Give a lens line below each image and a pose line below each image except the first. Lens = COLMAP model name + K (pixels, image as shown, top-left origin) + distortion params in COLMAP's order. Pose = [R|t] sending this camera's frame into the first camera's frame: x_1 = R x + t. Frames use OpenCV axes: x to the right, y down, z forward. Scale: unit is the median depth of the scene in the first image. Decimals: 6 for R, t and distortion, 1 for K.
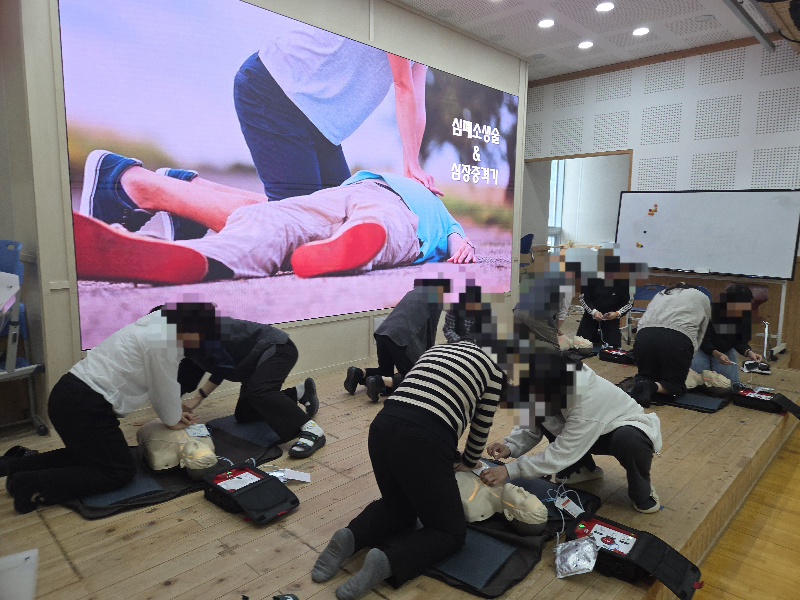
lens RADIAL K [[542.1, 0, 401.8], [0, 542.1, 296.3], [0, 0, 1]] dist [0.029945, -0.027194]
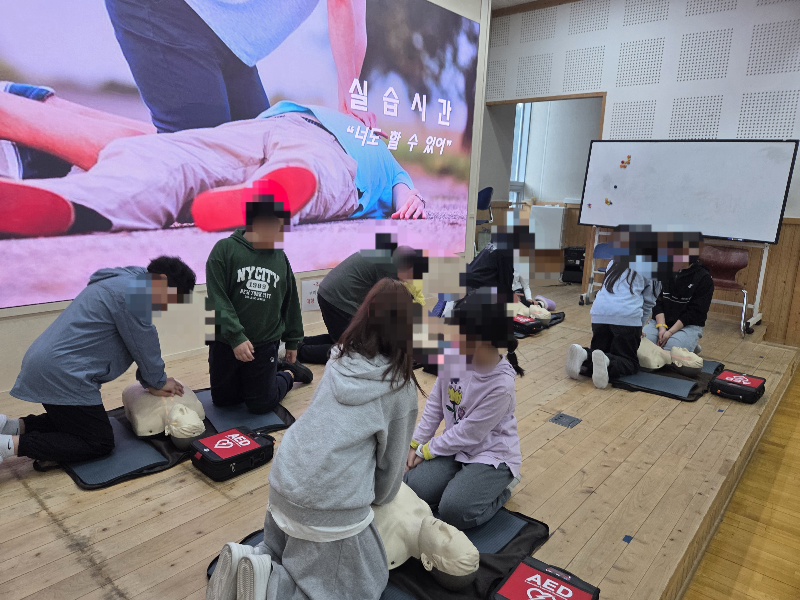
lens RADIAL K [[542.1, 0, 397.9], [0, 542.1, 305.0], [0, 0, 1]] dist [0.029945, -0.027194]
pose [[0.998354, 0.009361, 0.056592, 0.052421], [-0.014564, 0.995631, 0.092236, -0.003707], [-0.055481, -0.092908, 0.994128, 0.143527]]
